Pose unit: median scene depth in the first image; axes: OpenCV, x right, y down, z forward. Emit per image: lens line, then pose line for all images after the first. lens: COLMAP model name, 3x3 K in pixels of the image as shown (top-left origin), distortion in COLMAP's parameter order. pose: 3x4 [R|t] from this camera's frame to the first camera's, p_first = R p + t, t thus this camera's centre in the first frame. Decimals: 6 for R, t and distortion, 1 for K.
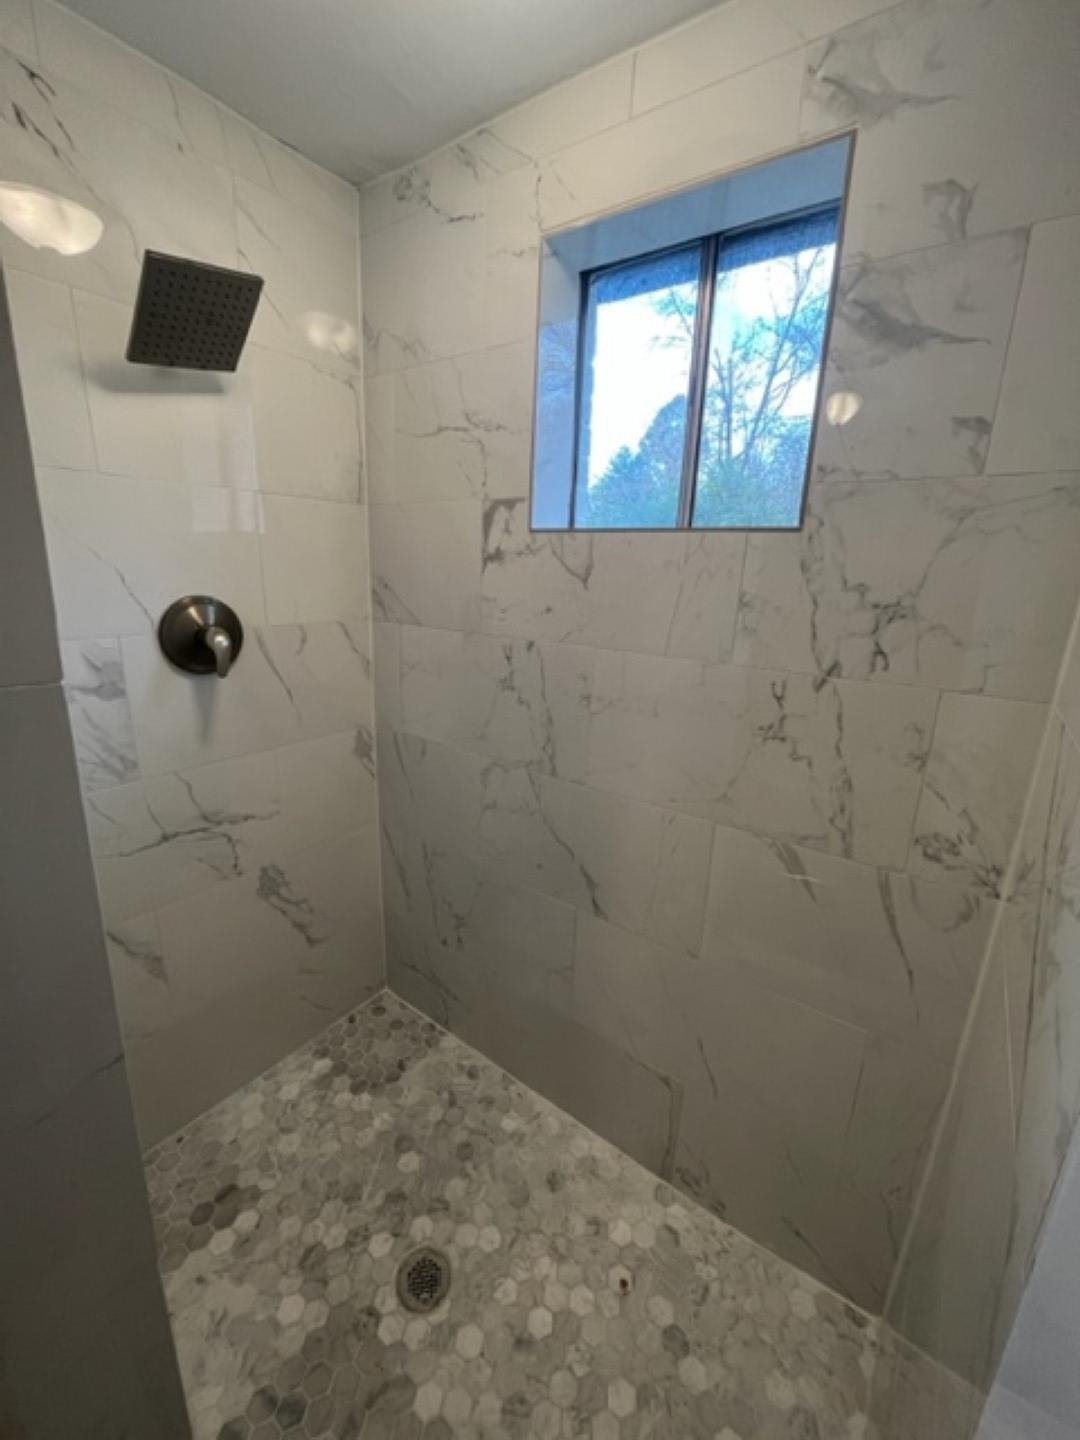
lens RADIAL K [[580.3, 0, 540.0], [0, 580.3, 720.0], [0, 0, 1]] dist [-0.003232, -0.000243]
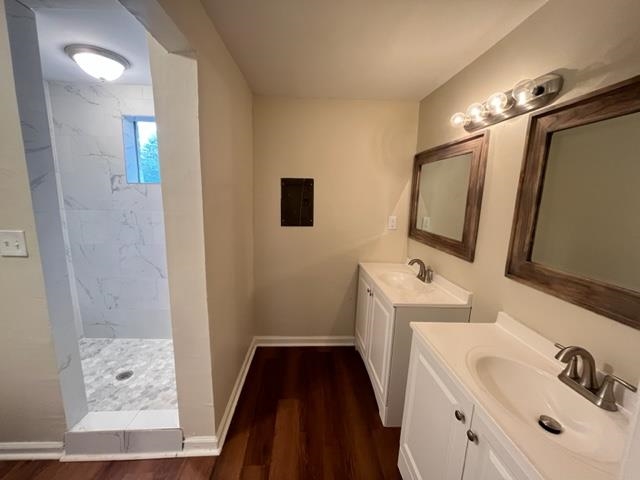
lens RADIAL K [[257.9, 0, 319.7], [0, 257.9, 238.5], [0, 0, 1]] dist [-0.003232, -0.000243]
pose [[0.779128, -0.122988, 0.614682, -0.112265], [0.161295, 0.986881, -0.006988, 0.252120], [-0.605758, 0.104590, 0.788744, -1.060617]]
